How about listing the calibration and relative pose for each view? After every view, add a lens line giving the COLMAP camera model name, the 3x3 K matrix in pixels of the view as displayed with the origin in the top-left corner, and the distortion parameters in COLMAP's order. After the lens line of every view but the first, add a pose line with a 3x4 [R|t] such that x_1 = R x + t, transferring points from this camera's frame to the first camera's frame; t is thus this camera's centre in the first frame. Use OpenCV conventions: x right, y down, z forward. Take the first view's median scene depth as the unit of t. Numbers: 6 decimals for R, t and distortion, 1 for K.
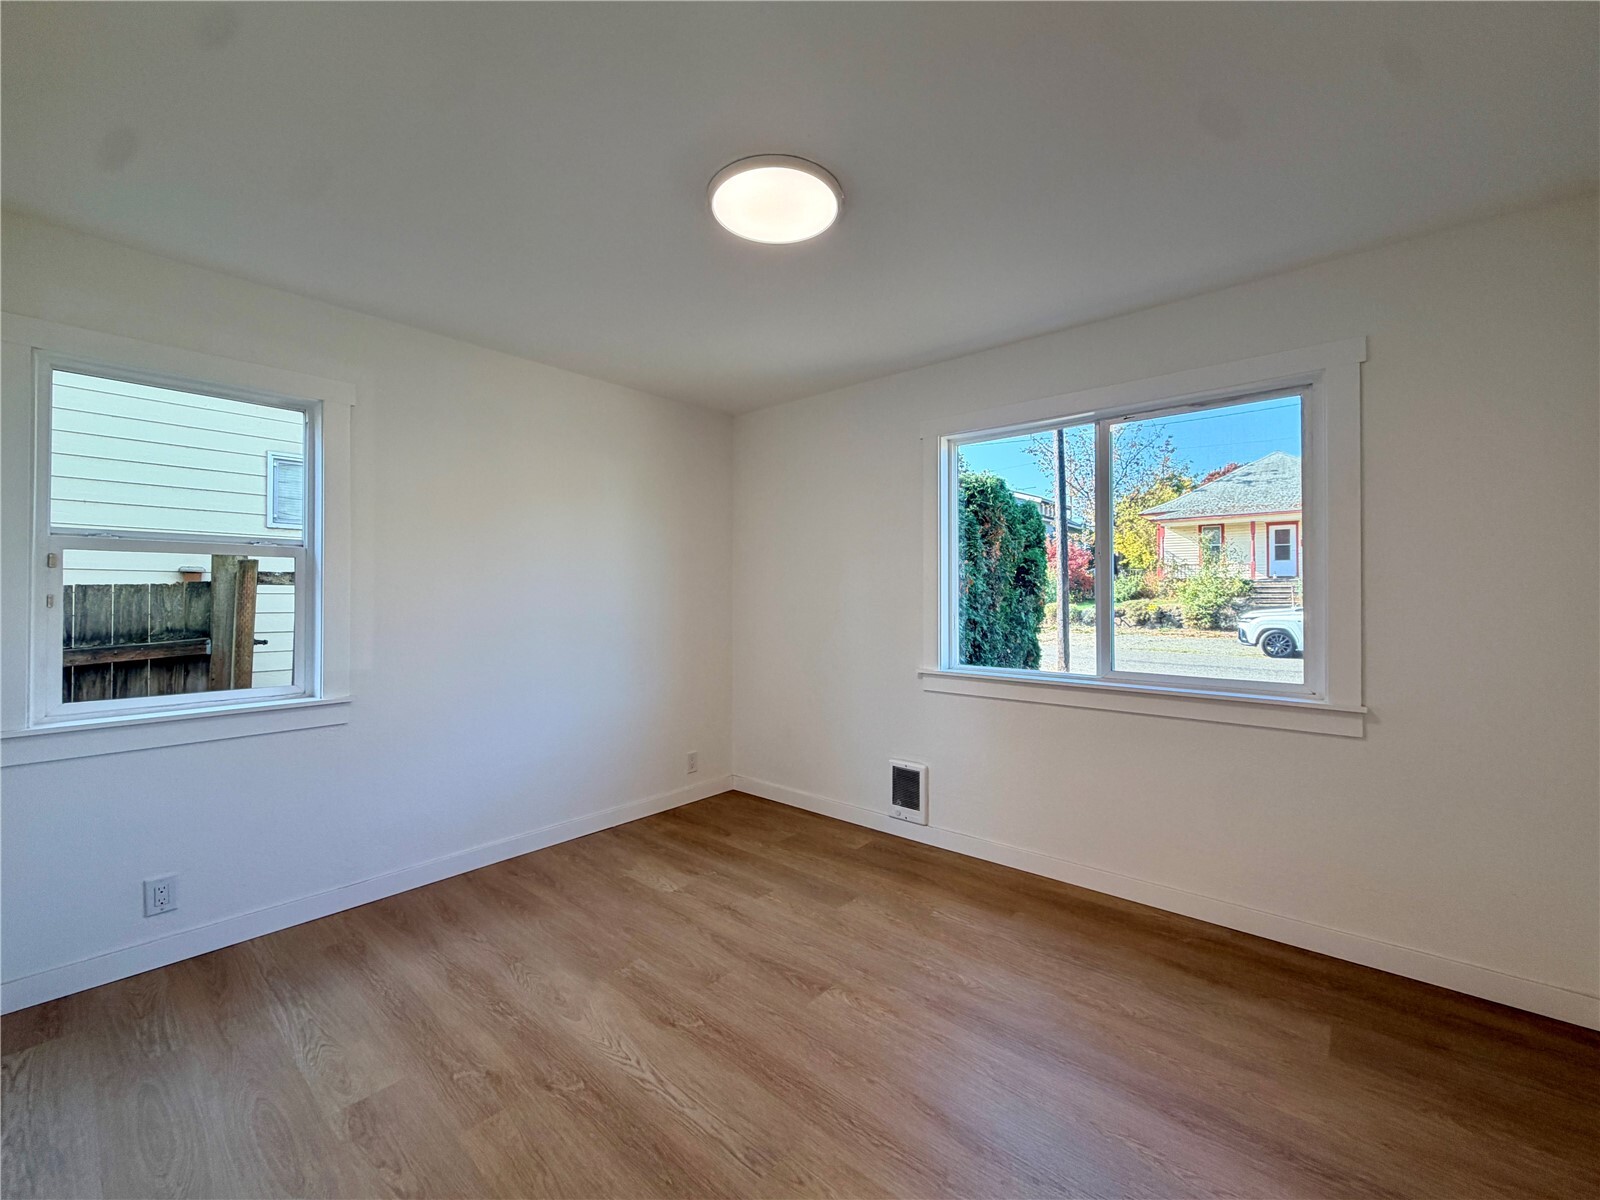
lens RADIAL K [[641.5, 0, 800.2], [0, 641.5, 588.3], [0, 0, 1]] dist [0.000137, 0.000094]
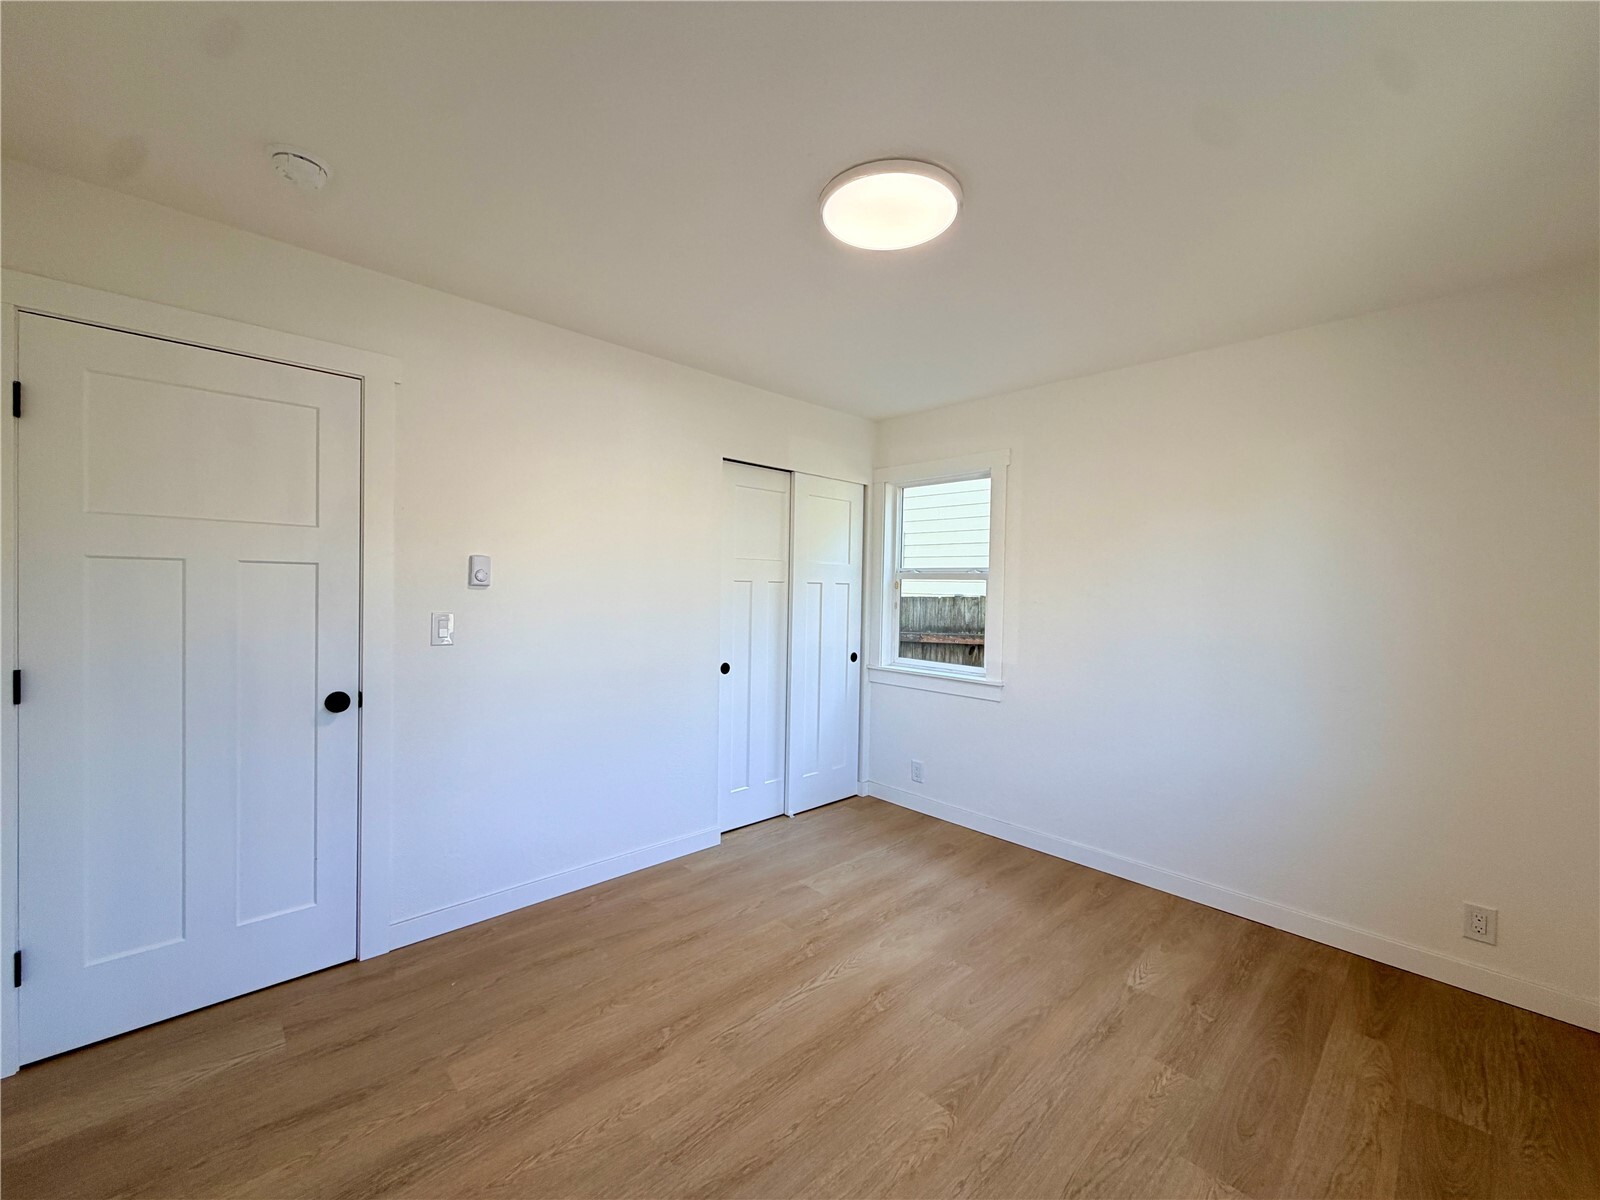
lens RADIAL K [[651.1, 0, 807.0], [0, 651.1, 588.0], [0, 0, 1]] dist [0.001630, -0.000163]
pose [[-0.090928, 0.001204, -0.995857, 0.744256], [-0.008375, 0.999963, 0.001973, -0.030740], [0.995822, 0.008520, -0.090915, 0.754397]]
